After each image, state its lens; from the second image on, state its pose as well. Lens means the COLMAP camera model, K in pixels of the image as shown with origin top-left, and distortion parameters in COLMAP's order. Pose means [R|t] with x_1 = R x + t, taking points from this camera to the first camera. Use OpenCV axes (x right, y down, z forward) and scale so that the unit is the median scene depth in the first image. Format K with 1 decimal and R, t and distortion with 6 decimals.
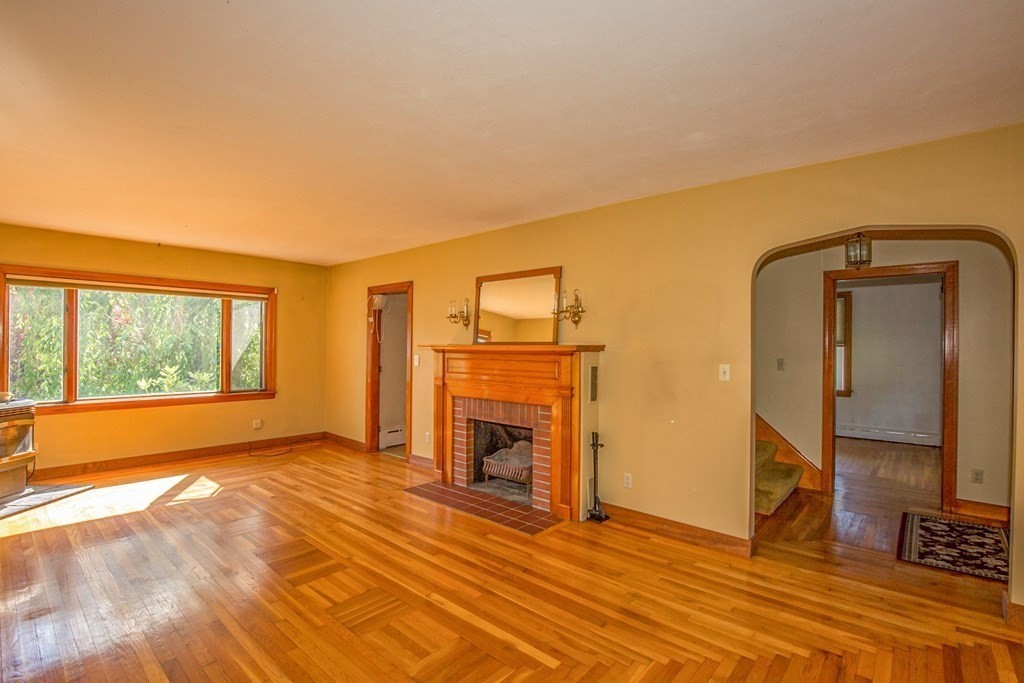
lens RADIAL K [[476.8, 0, 515.3], [0, 476.8, 345.0], [0, 0, 1]] dist [-0.036871, 0.007455]
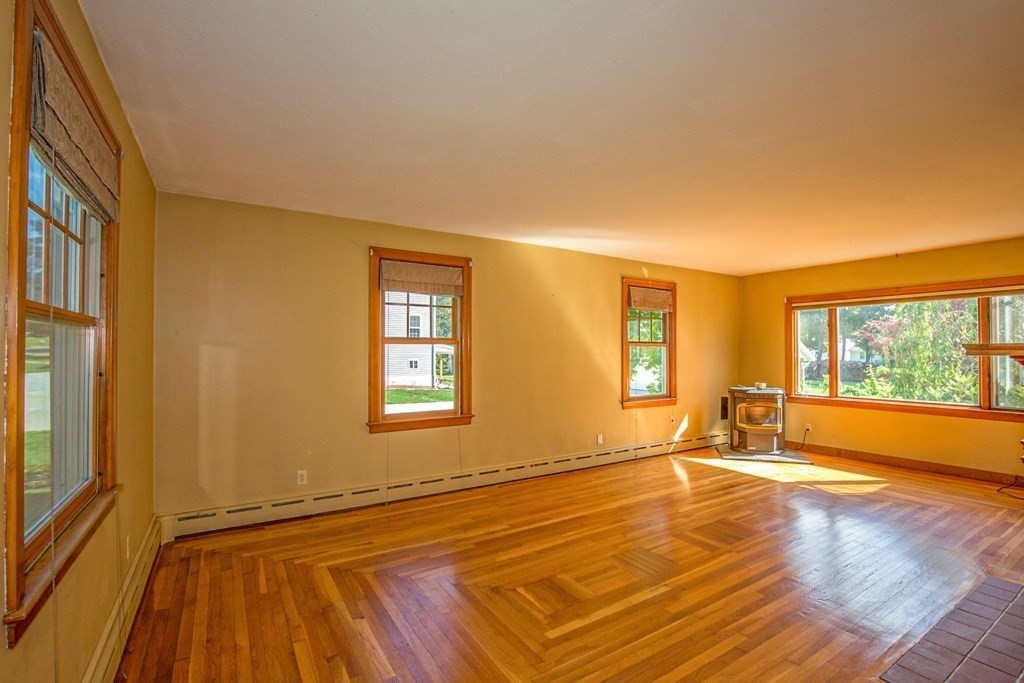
lens RADIAL K [[476.8, 0, 518.6], [0, 476.8, 345.7], [0, 0, 1]] dist [-0.036871, 0.007455]
pose [[-0.277461, -0.018480, -0.960559, 0.552150], [-0.001005, 0.999820, -0.018945, 0.008071], [0.960736, -0.004291, -0.277429, 0.577995]]
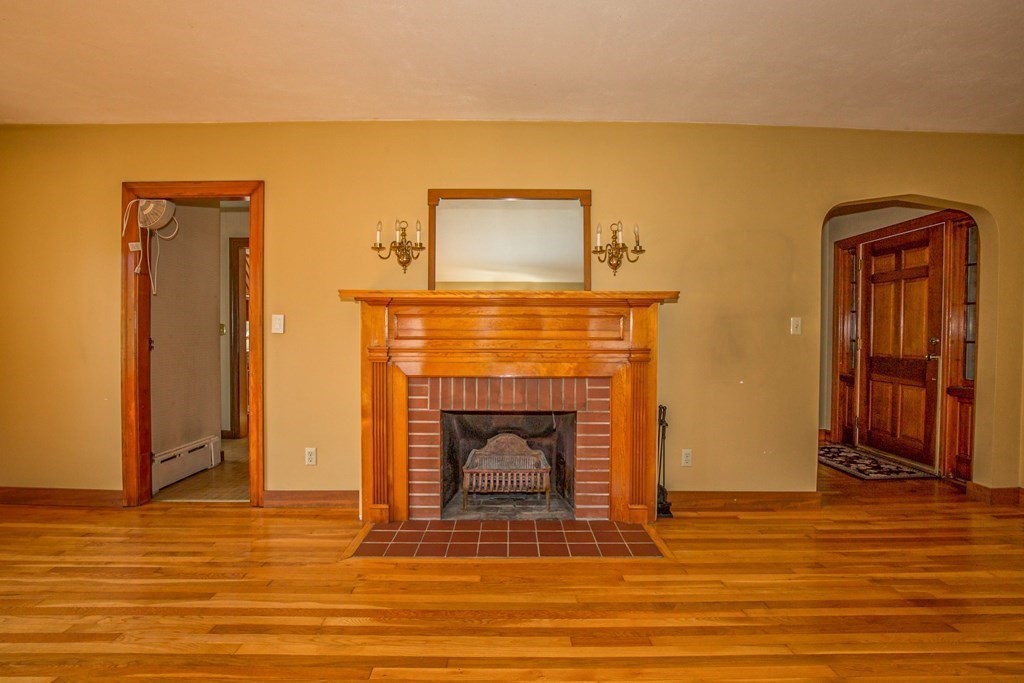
lens RADIAL K [[476.8, 0, 520.5], [0, 476.8, 341.2], [0, 0, 1]] dist [-0.036871, 0.007455]
pose [[0.744810, -0.014203, 0.667126, -0.460679], [-0.000728, 0.999756, 0.022098, 0.051443], [-0.667276, -0.016945, 0.744617, 0.489524]]
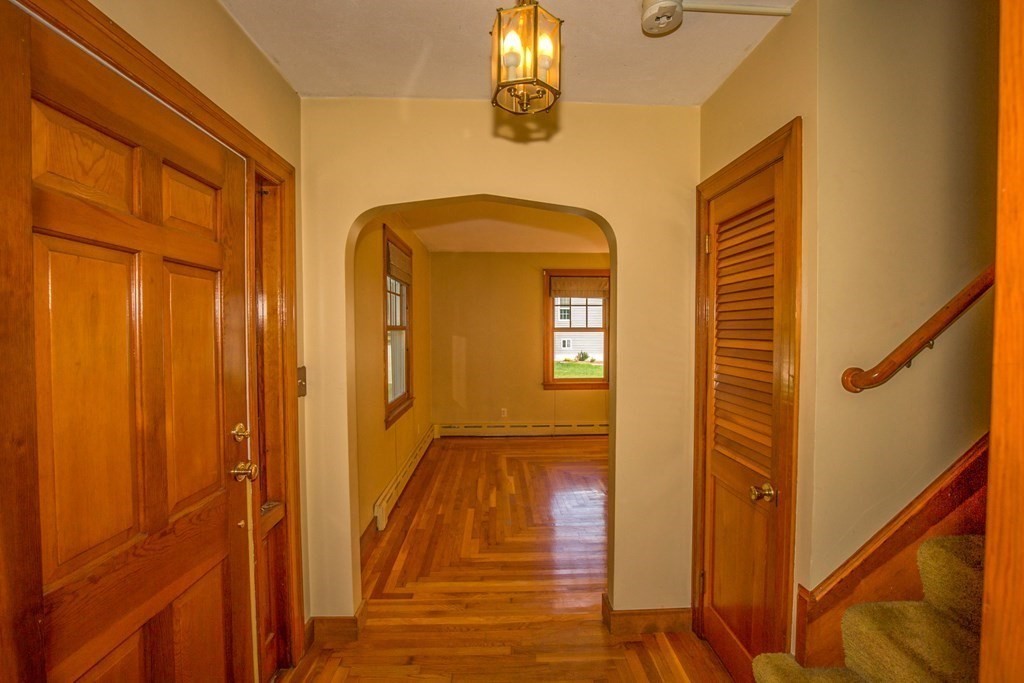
lens RADIAL K [[476.8, 0, 509.9], [0, 476.8, 341.6], [0, 0, 1]] dist [-0.036871, 0.007455]
pose [[-0.724836, 0.010072, -0.688848, 0.834500], [-0.001898, 0.999860, 0.016618, -0.010236], [0.688919, 0.013353, -0.724716, 1.053570]]
